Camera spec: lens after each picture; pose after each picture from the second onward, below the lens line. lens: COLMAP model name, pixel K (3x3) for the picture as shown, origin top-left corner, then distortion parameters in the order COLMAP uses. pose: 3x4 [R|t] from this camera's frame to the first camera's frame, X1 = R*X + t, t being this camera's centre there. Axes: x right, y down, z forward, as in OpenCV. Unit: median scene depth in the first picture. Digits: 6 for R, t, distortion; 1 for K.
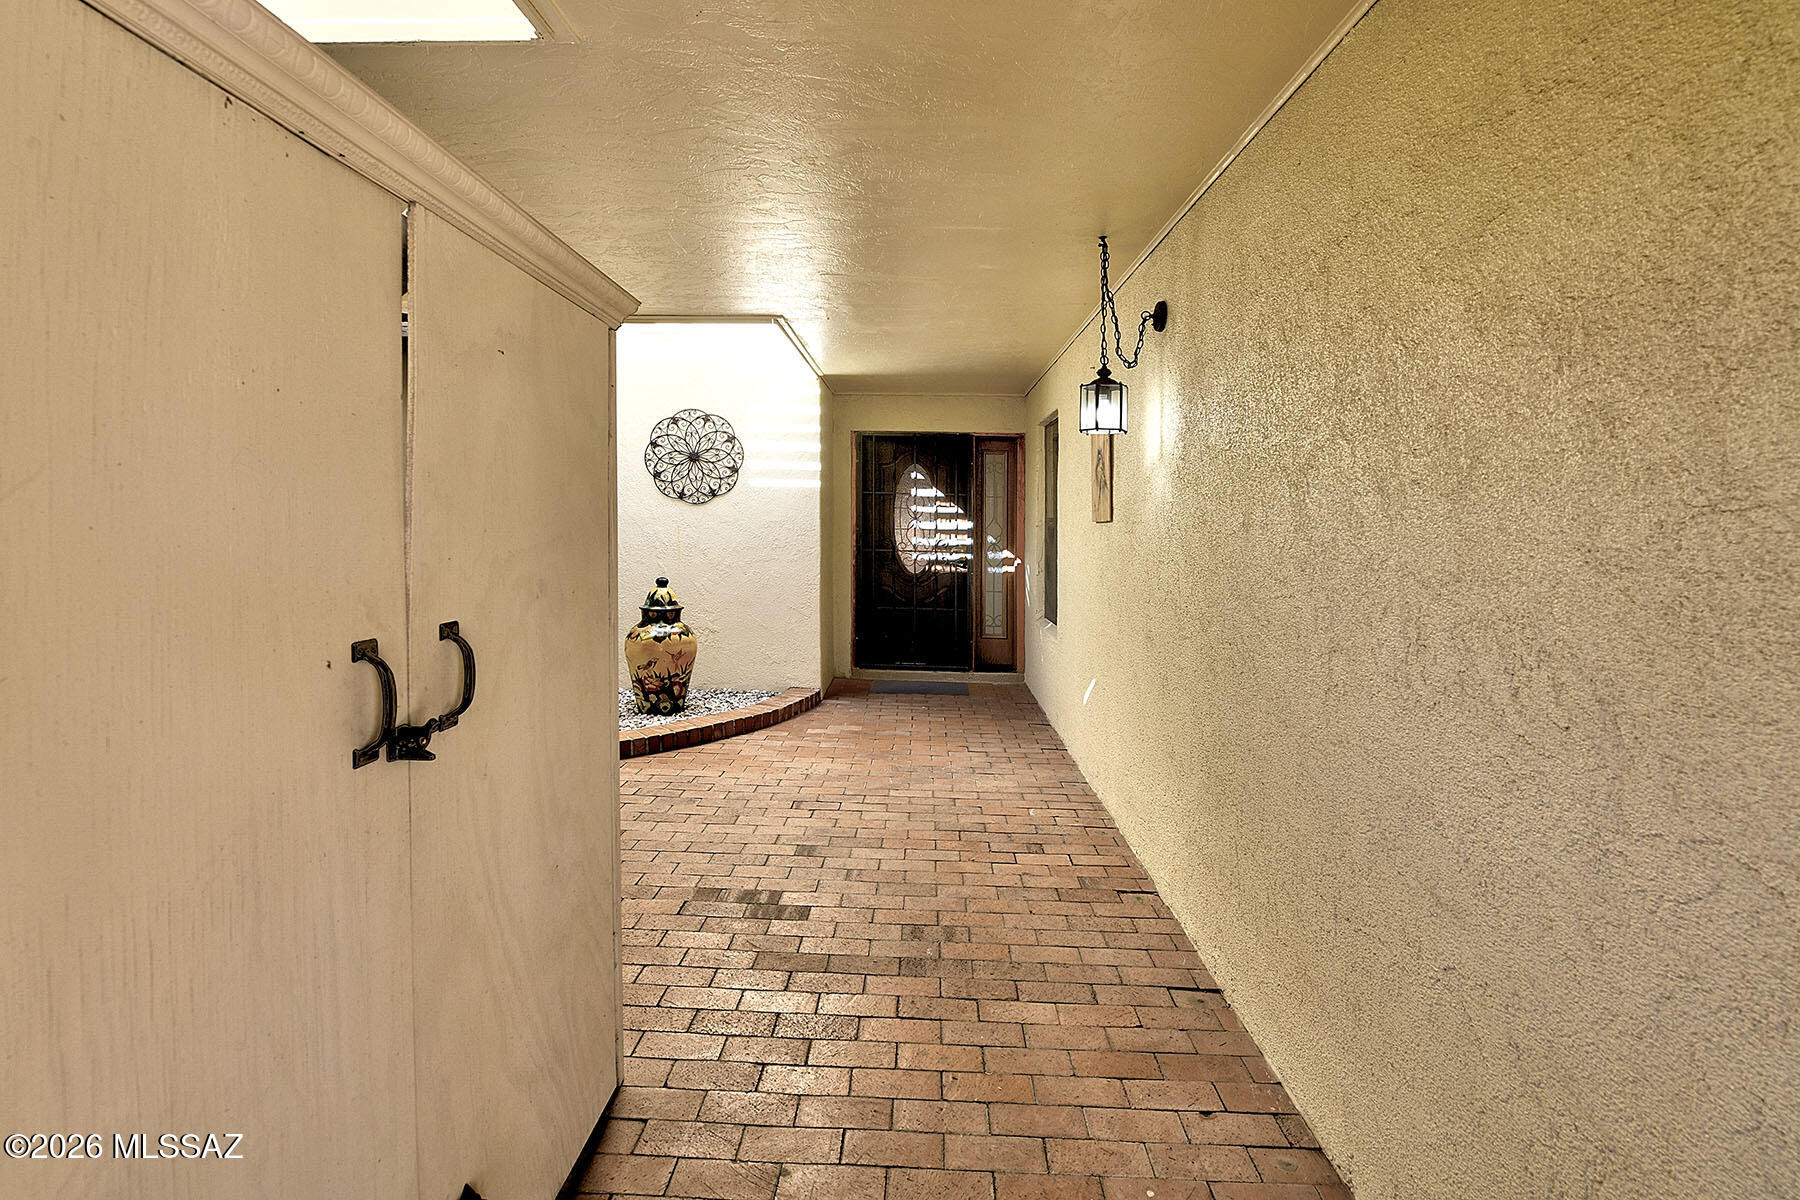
lens RADIAL K [[774.2, 0, 902.0], [0, 774.2, 504.1], [0, 0, 1]] dist [0.000431, 0.000003]
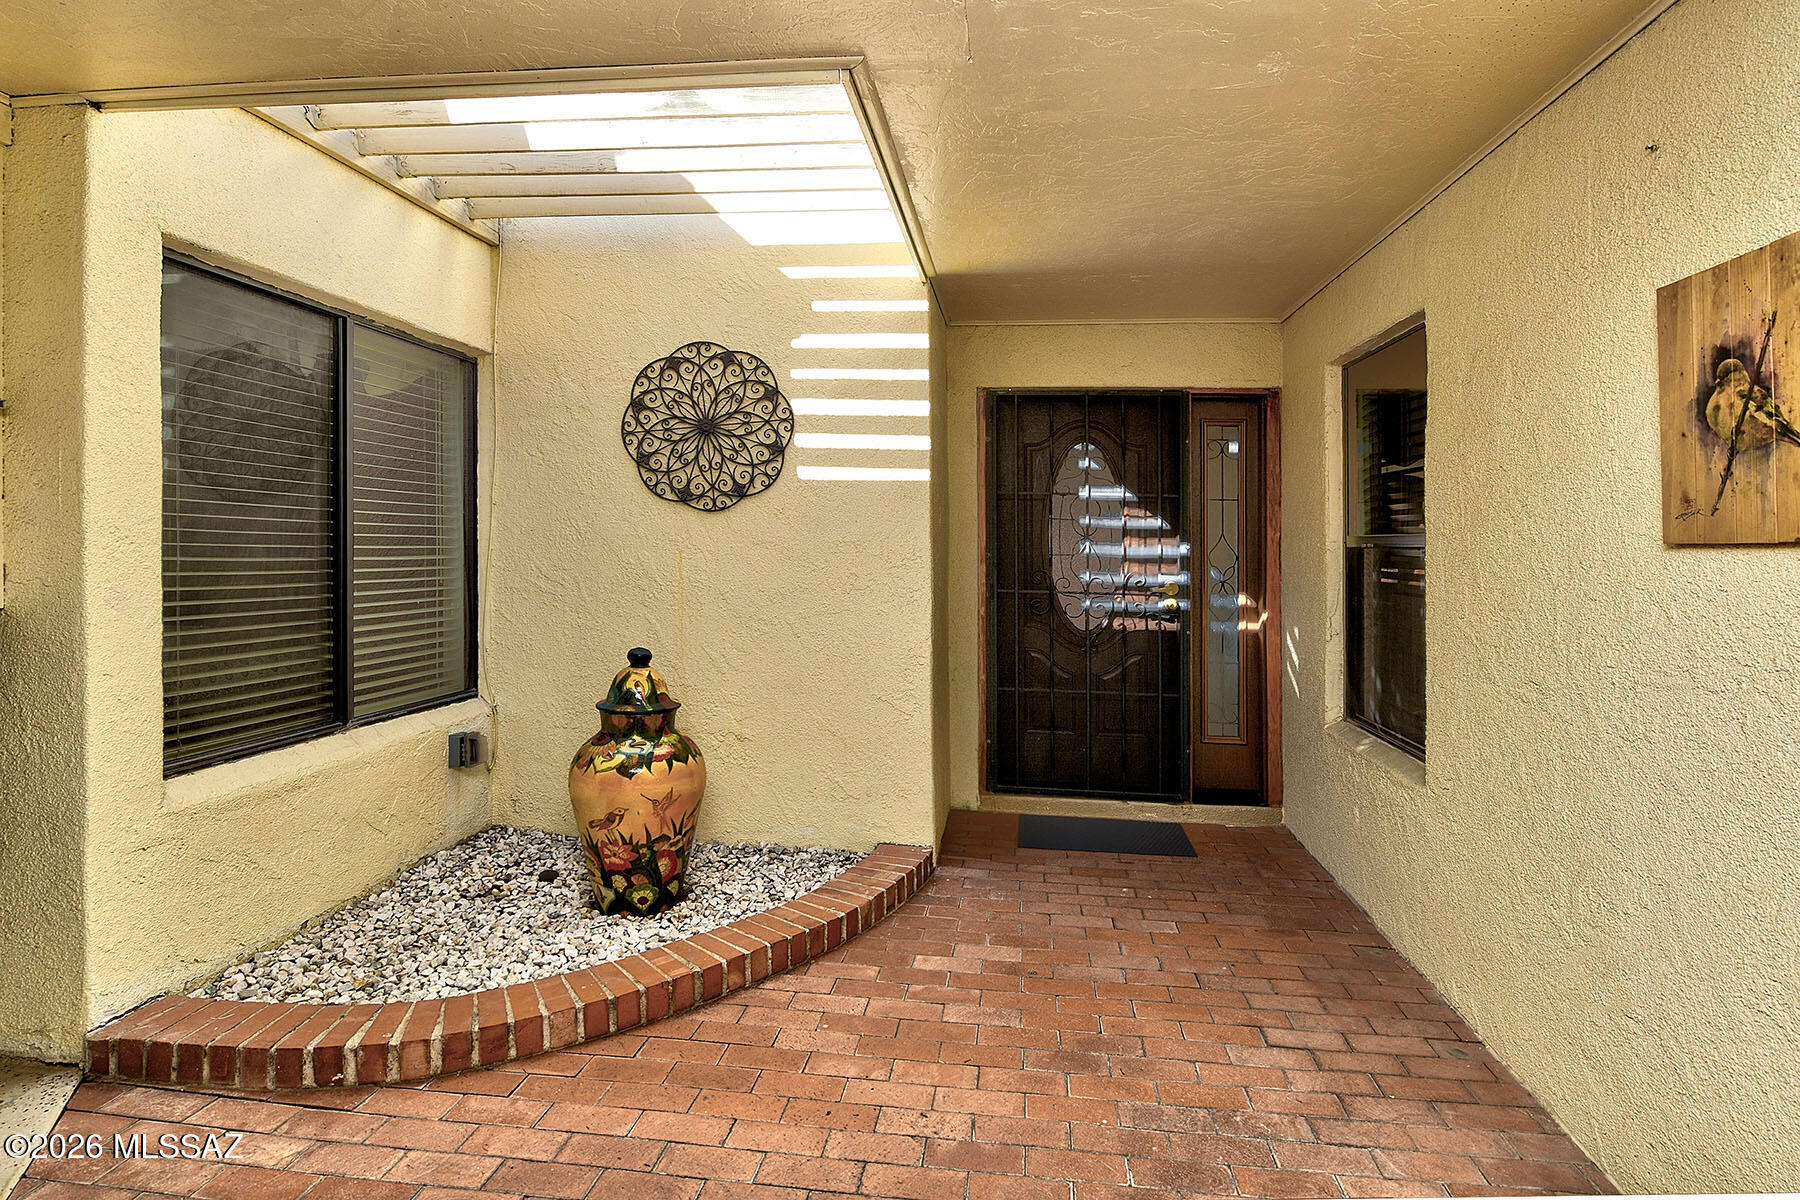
lens RADIAL K [[933.8, 0, 906.9], [0, 933.8, 604.3], [0, 0, 1]] dist [0.001962, 0.000047]
pose [[0.994868, 0.008825, -0.100793, -0.053771], [0.000102, 0.996101, 0.088224, 0.007365], [0.101179, -0.087782, 0.990988, 0.328373]]
